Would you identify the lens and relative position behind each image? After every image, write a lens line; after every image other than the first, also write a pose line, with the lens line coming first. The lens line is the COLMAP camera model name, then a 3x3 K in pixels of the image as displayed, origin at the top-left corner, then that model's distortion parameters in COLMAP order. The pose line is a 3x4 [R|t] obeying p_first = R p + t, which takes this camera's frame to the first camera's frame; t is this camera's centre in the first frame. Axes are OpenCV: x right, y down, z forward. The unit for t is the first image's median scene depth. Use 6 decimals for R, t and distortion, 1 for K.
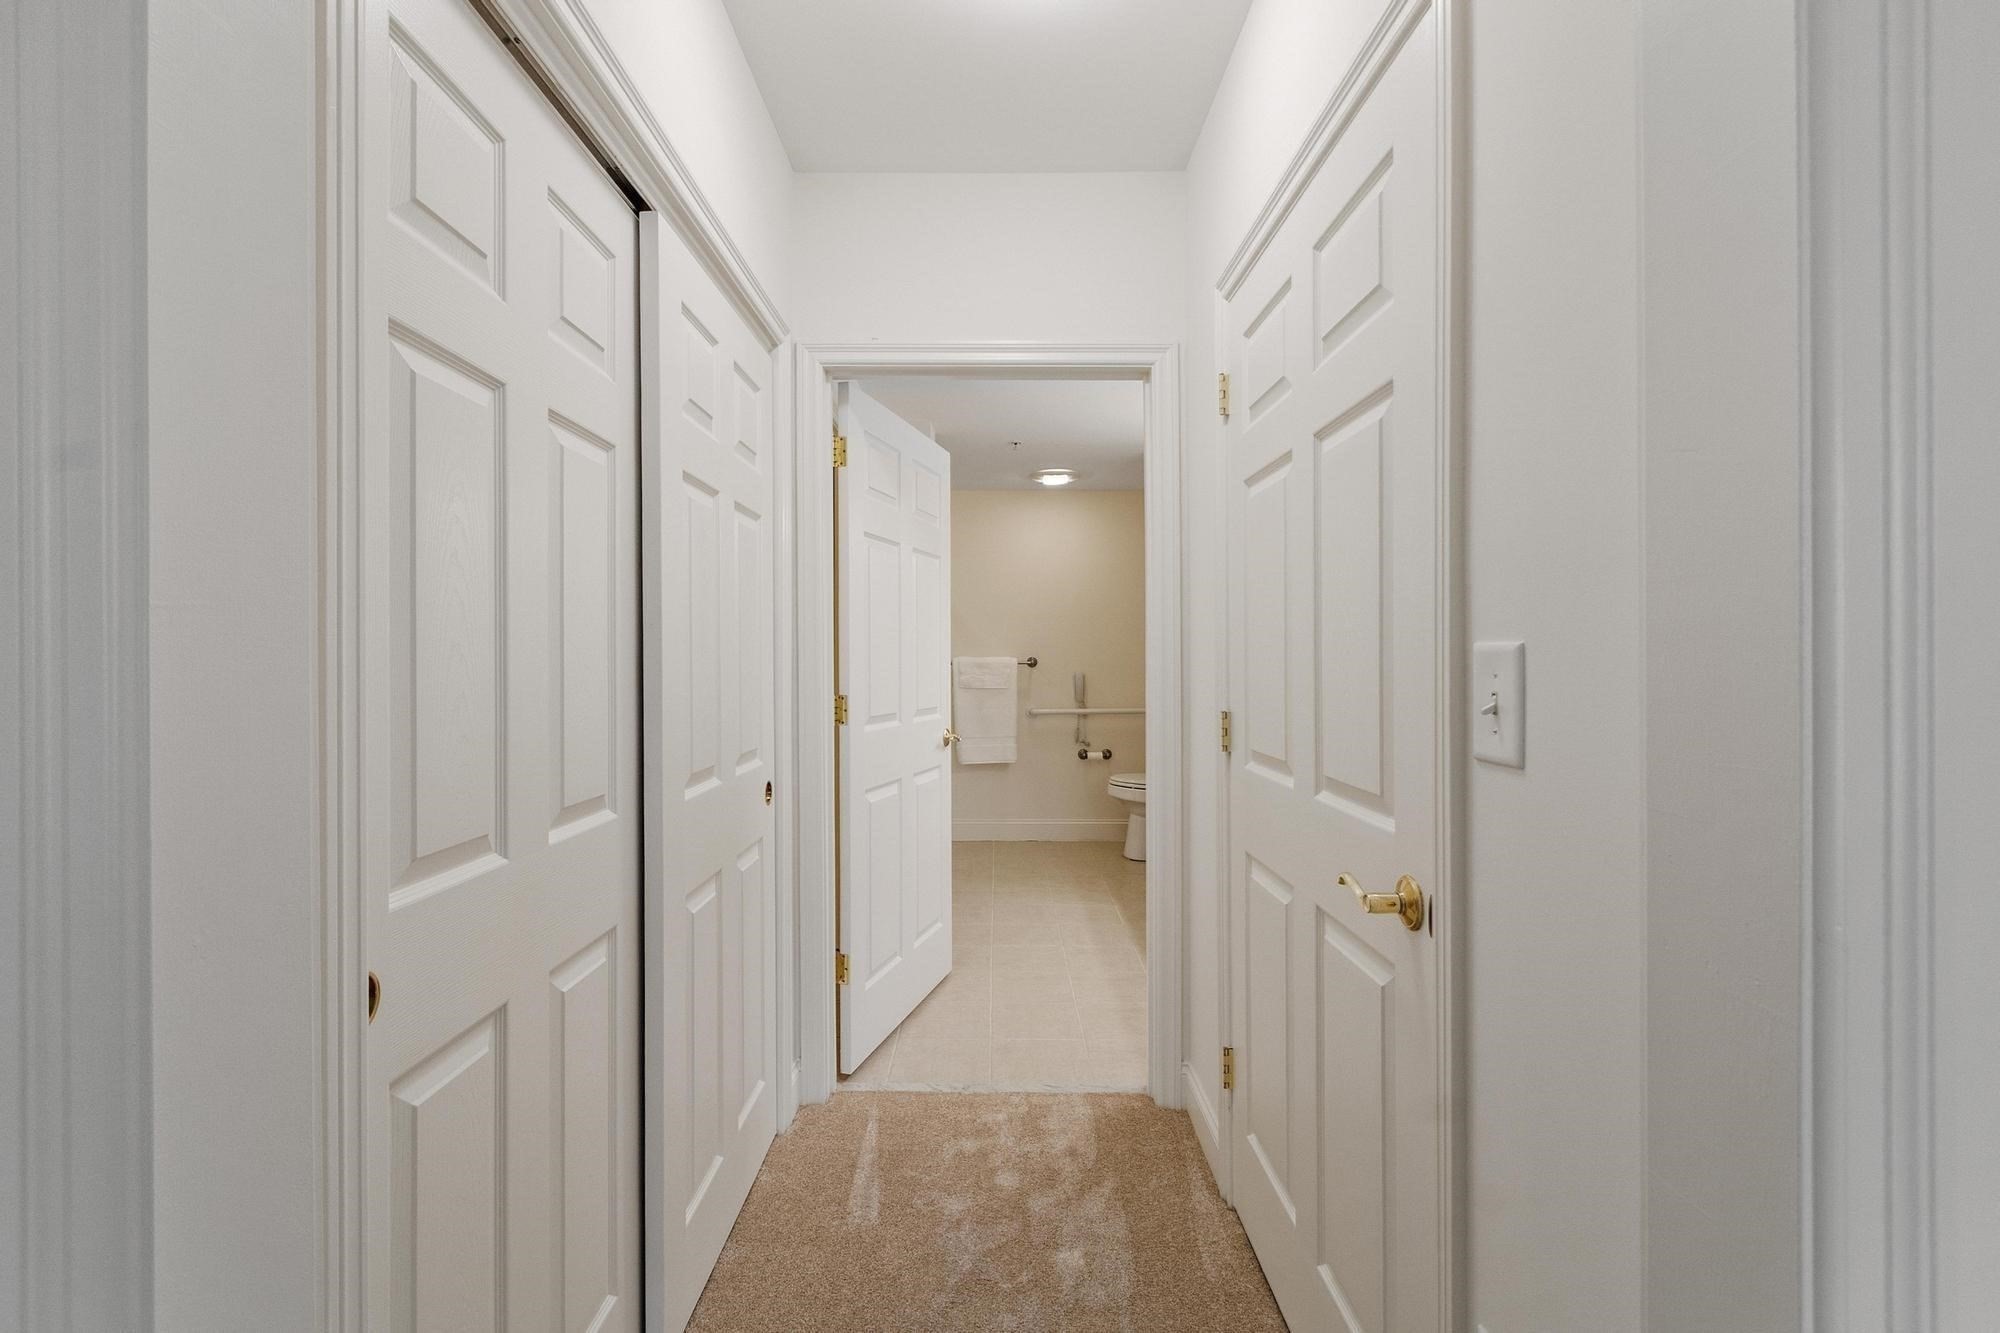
lens RADIAL K [[877.6, 0, 998.4], [0, 877.6, 656.9], [0, 0, 1]] dist [-0.000049, -0.000012]
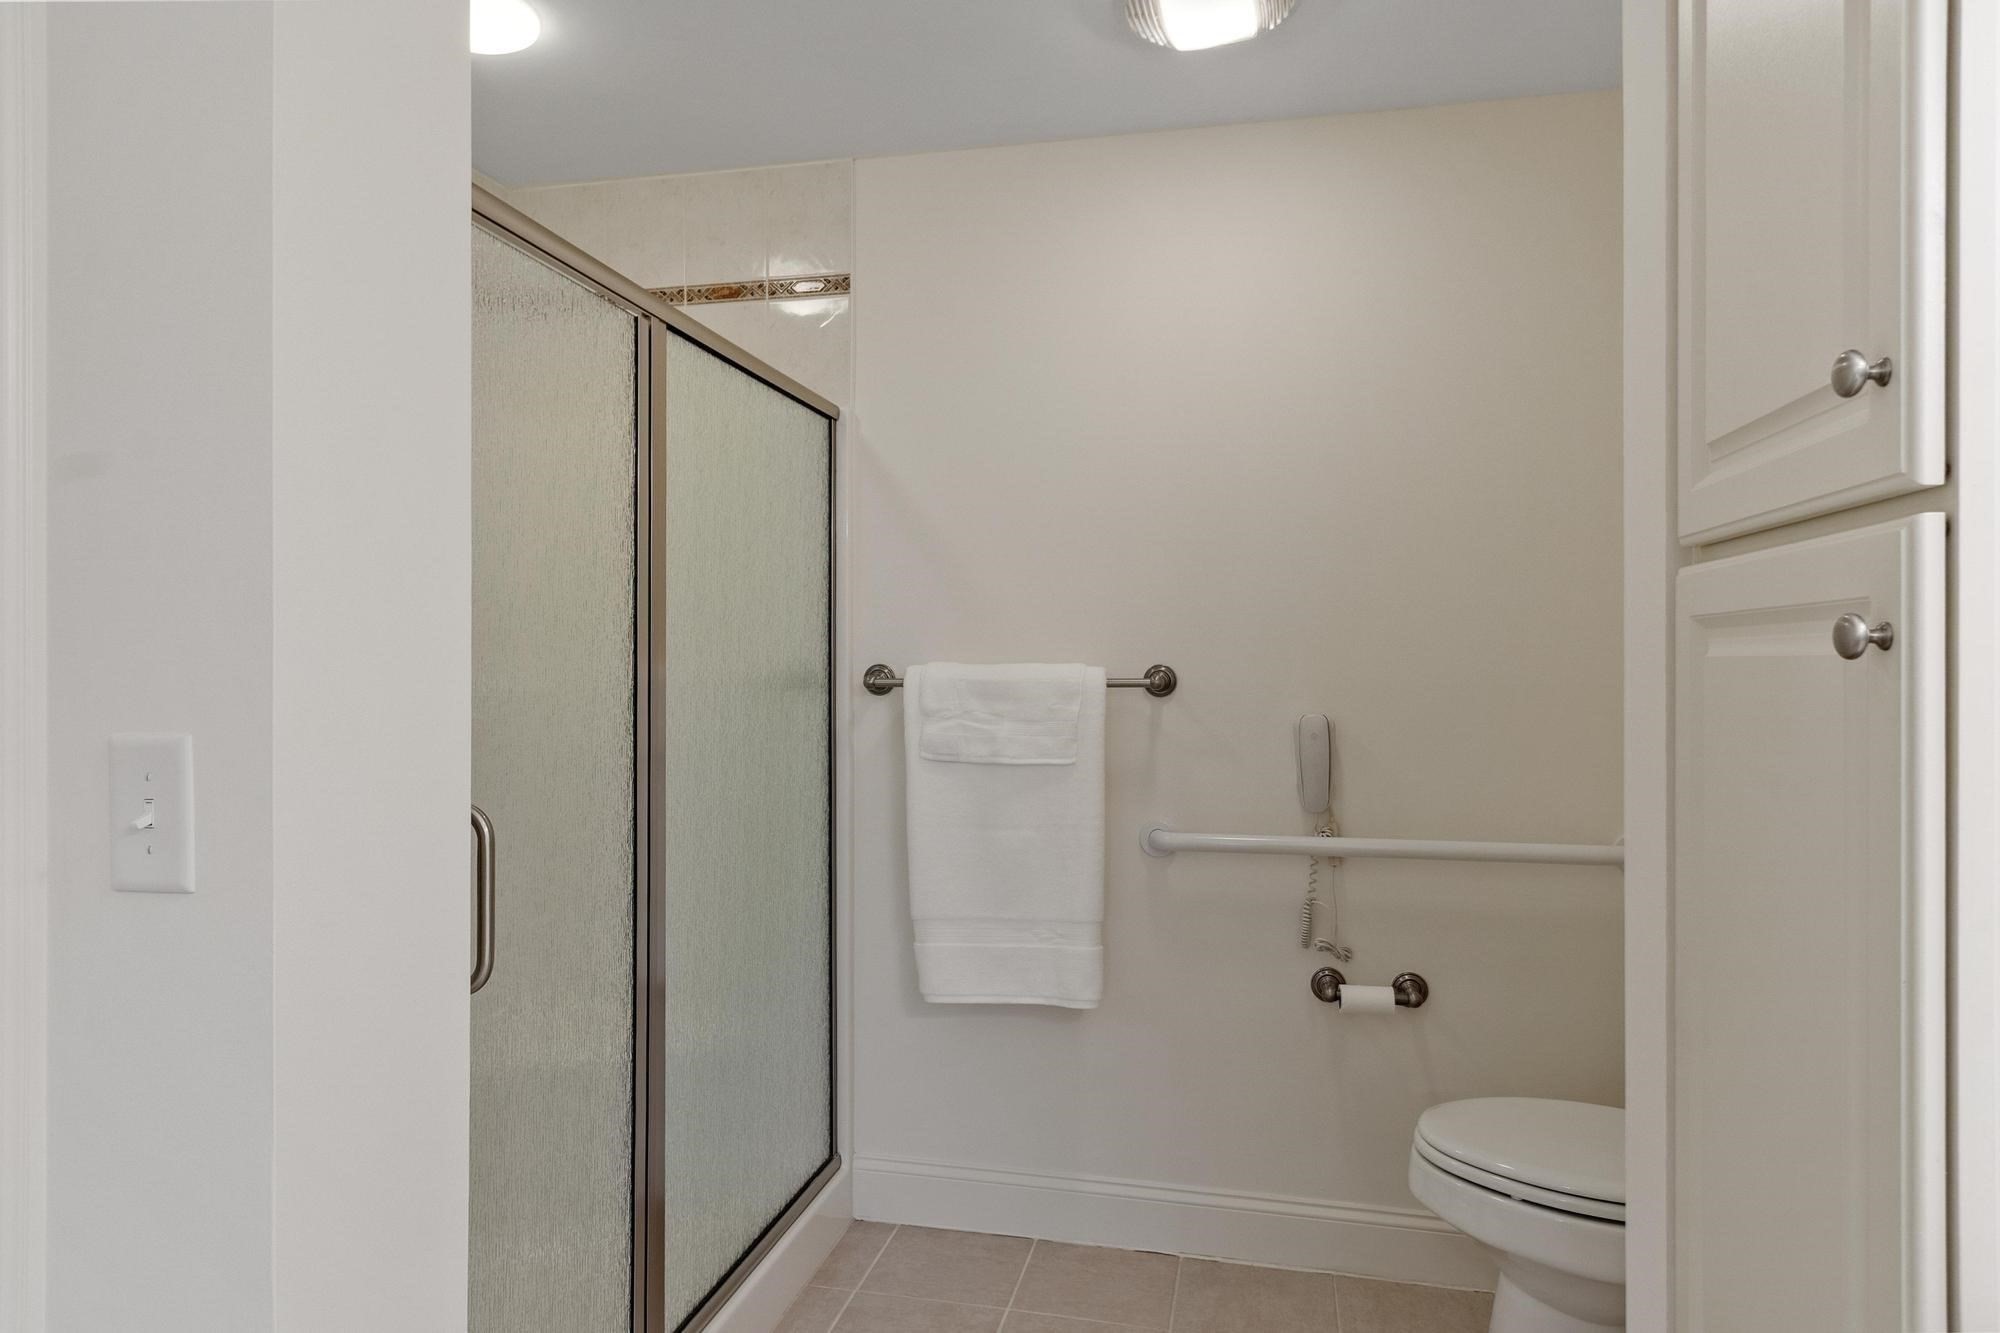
lens RADIAL K [[1197.9, 0, 999.1], [0, 1197.9, 666.5], [0, 0, 1]] dist [-0.000106, -0.000052]
pose [[0.975874, 0.003644, -0.218302, 0.075848], [-0.003791, 0.999993, -0.000251, 0.001417], [0.218299, 0.001072, 0.975881, 0.574687]]
